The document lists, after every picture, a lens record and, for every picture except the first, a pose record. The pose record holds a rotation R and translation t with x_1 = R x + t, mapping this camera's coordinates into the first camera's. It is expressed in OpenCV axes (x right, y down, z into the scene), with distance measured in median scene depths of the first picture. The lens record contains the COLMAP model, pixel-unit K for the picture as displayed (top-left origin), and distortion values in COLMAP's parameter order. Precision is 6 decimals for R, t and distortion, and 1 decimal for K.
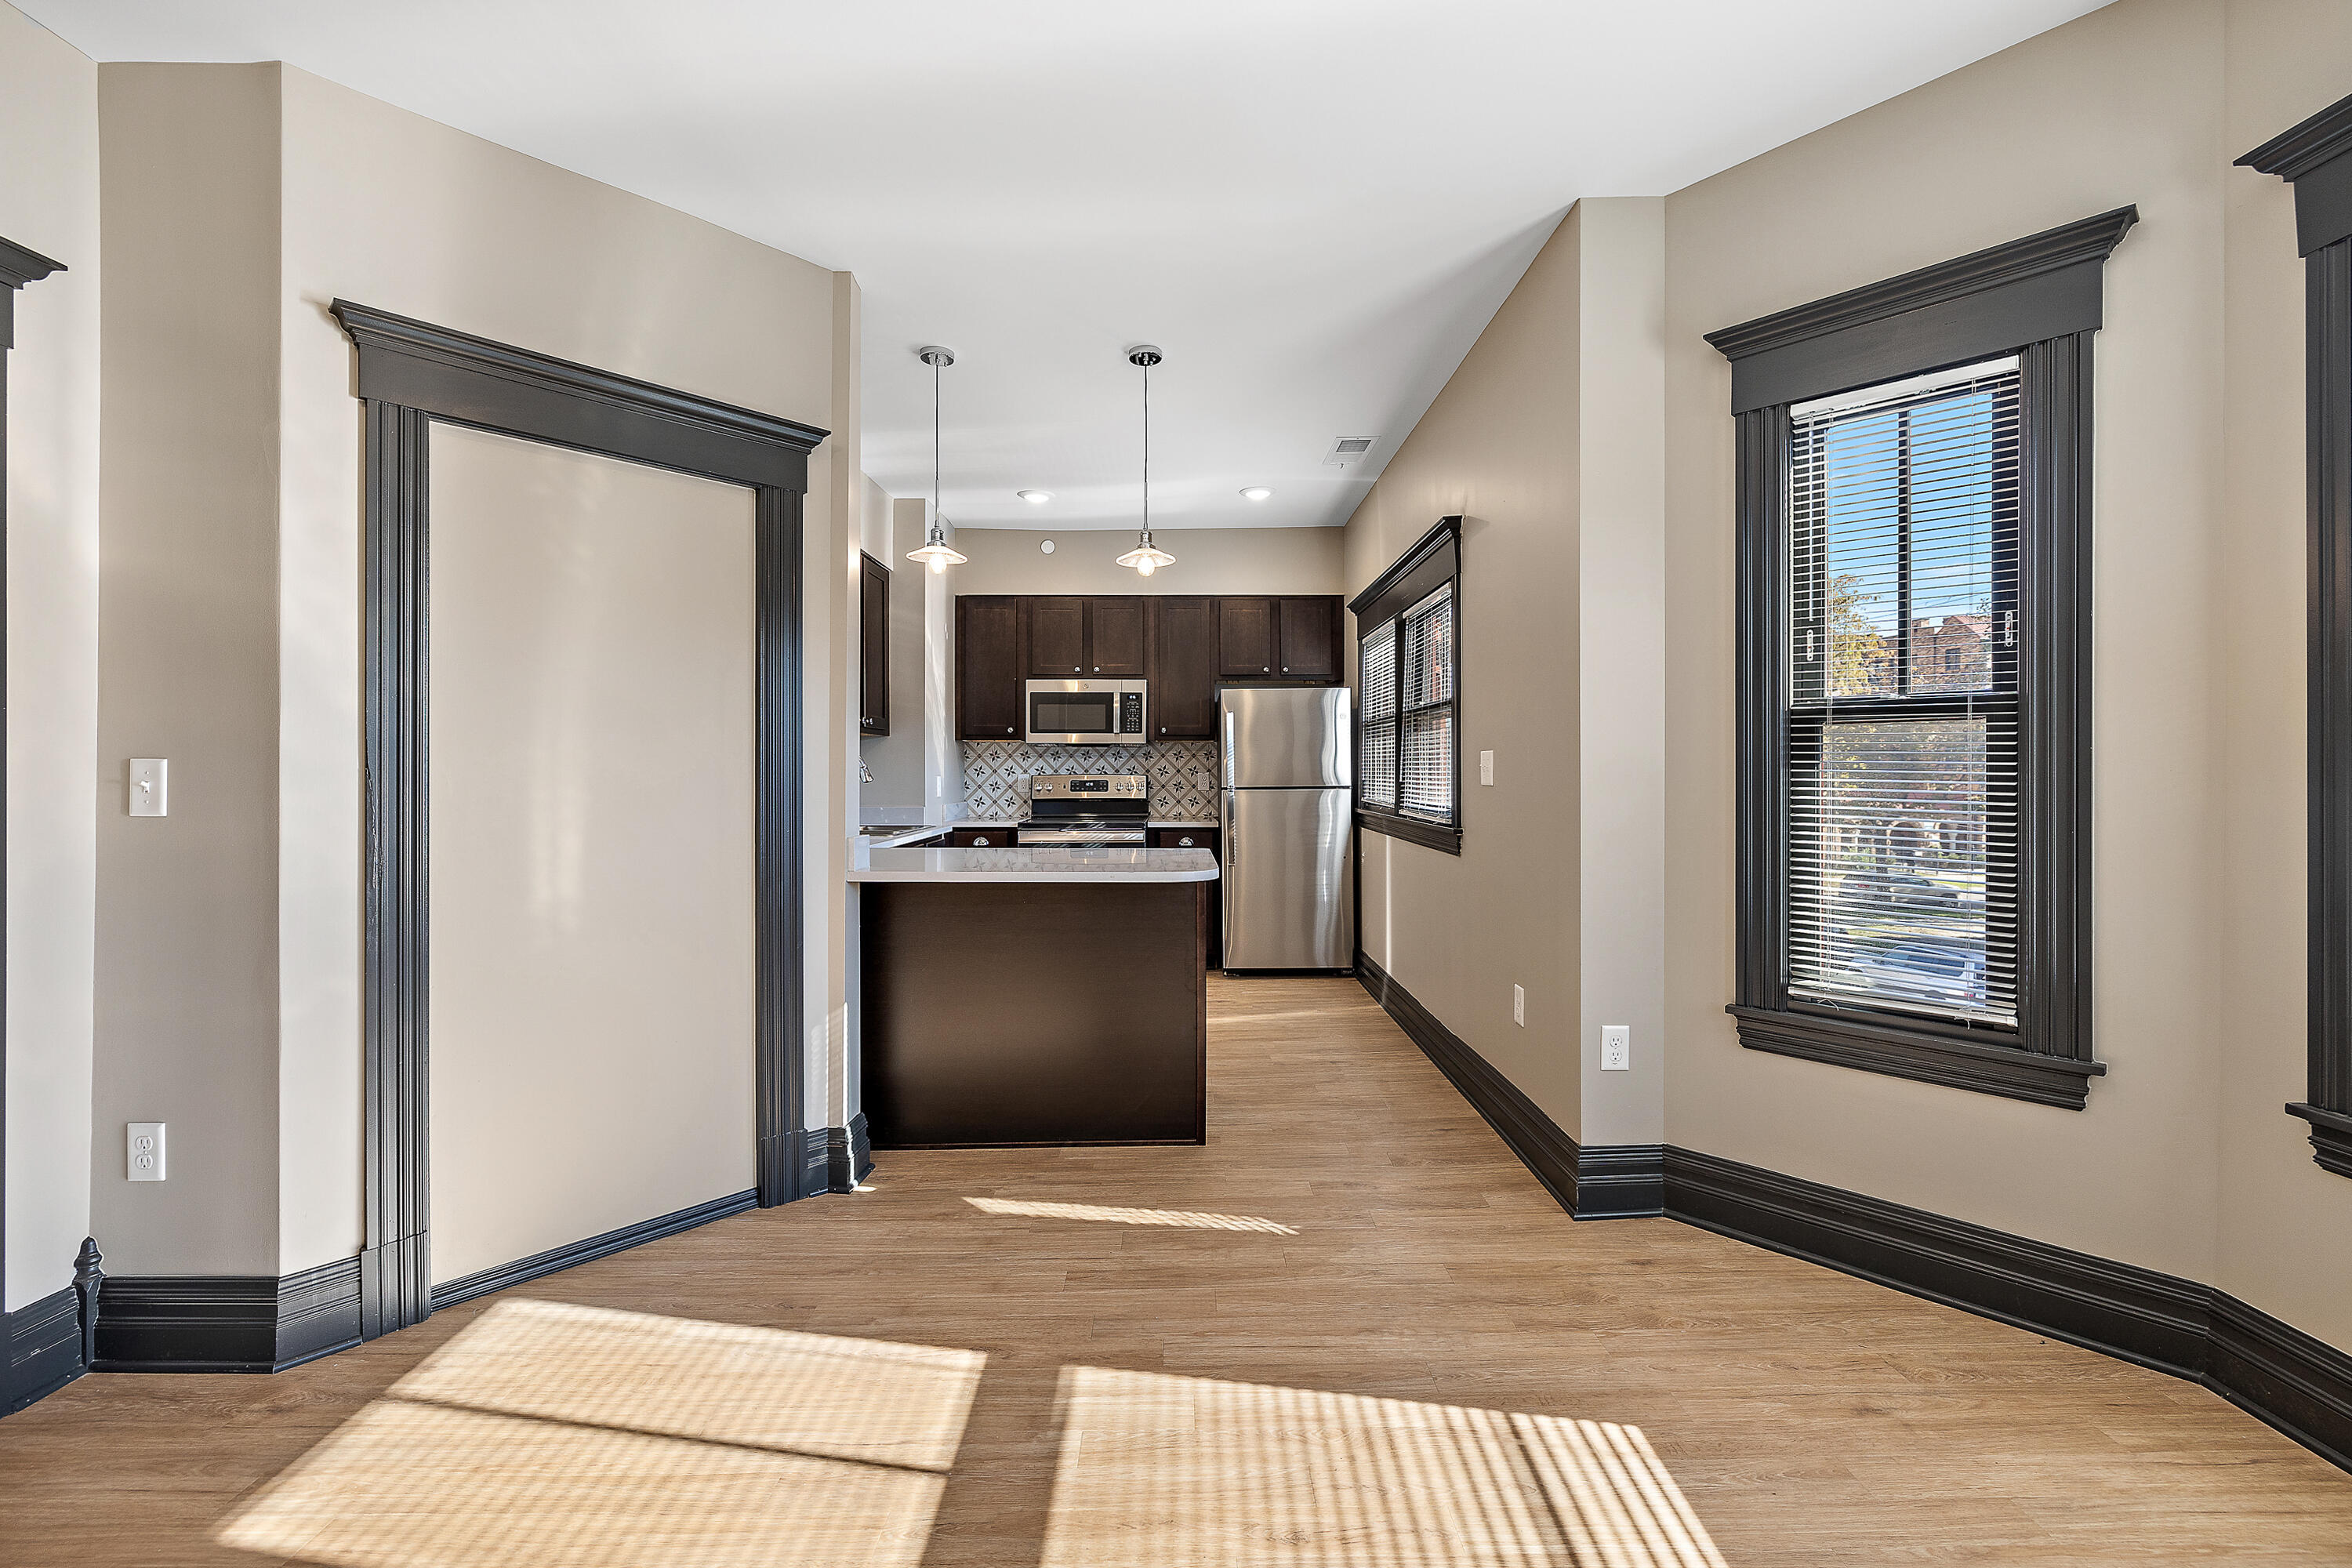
lens RADIAL K [[993.5, 0, 1179.7], [0, 993.5, 785.4], [0, 0, 1]] dist [0.000535, 0.000026]
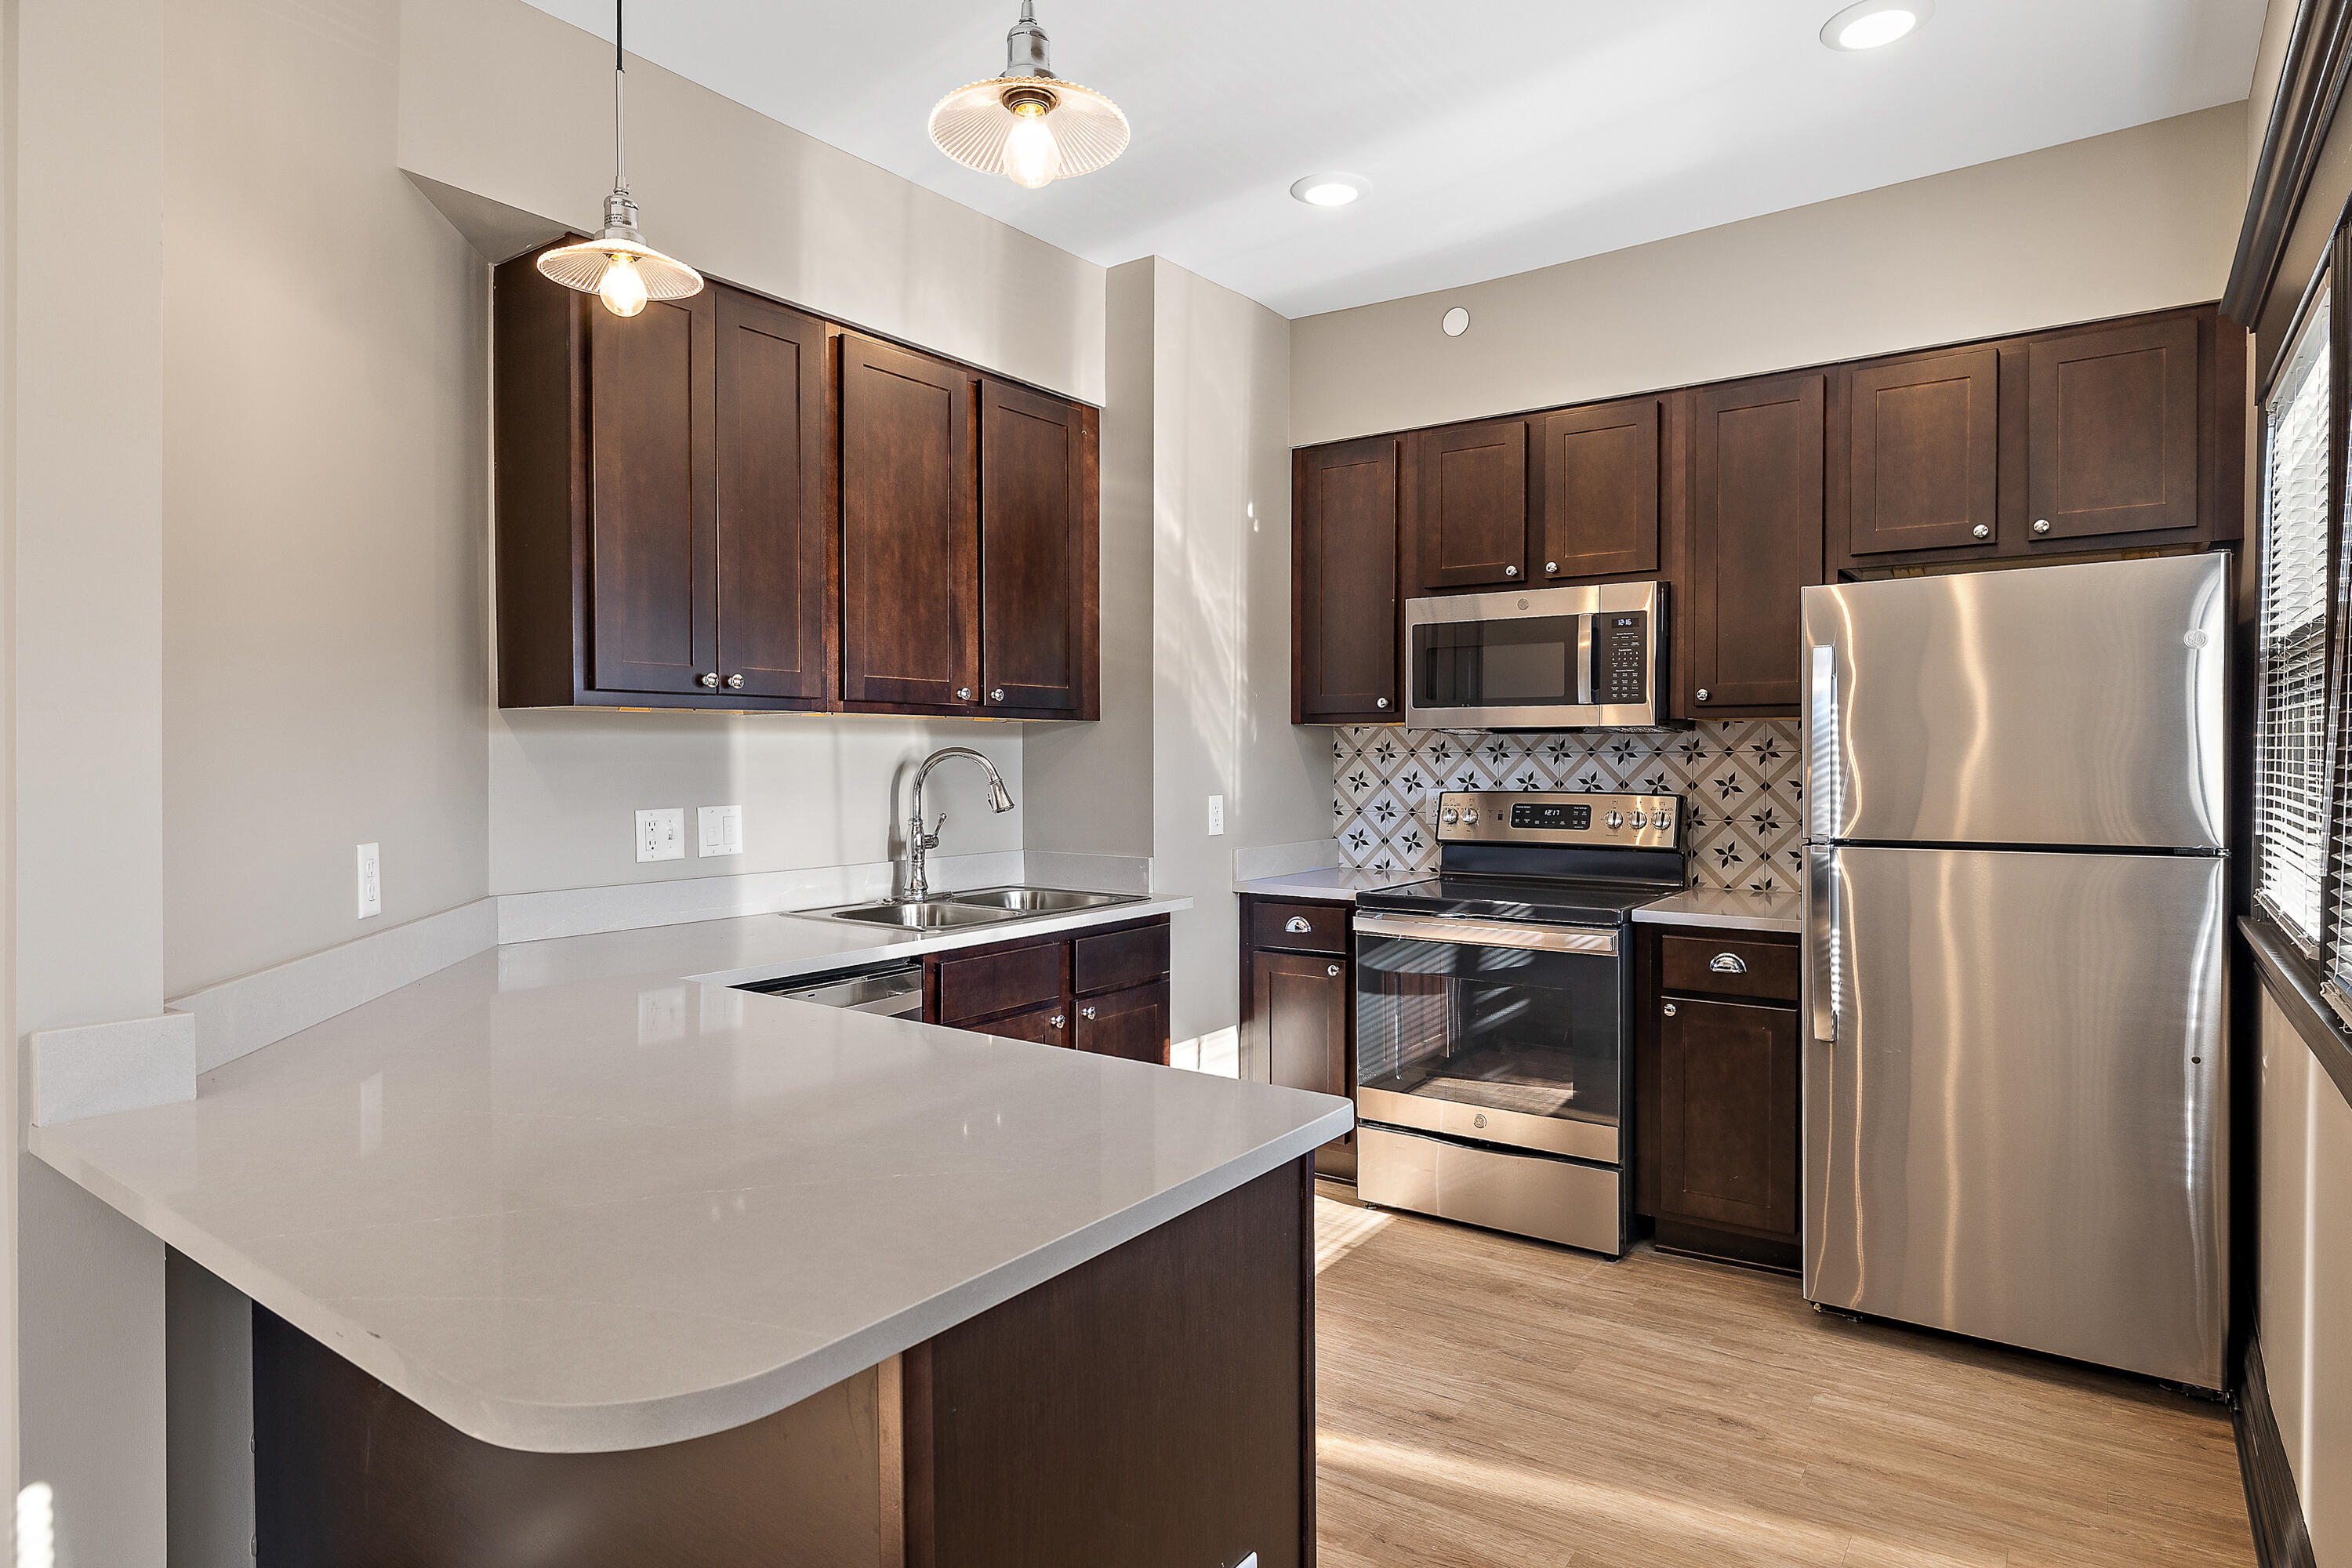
lens RADIAL K [[1294.6, 0, 1176.1], [0, 1294.6, 780.3], [0, 0, 1]] dist [-0.003812, -0.001069]
pose [[0.816318, 0.011378, -0.577491, 0.122845], [-0.006428, 0.999923, 0.010615, -0.023044], [0.577567, -0.004953, 0.816328, 0.408460]]
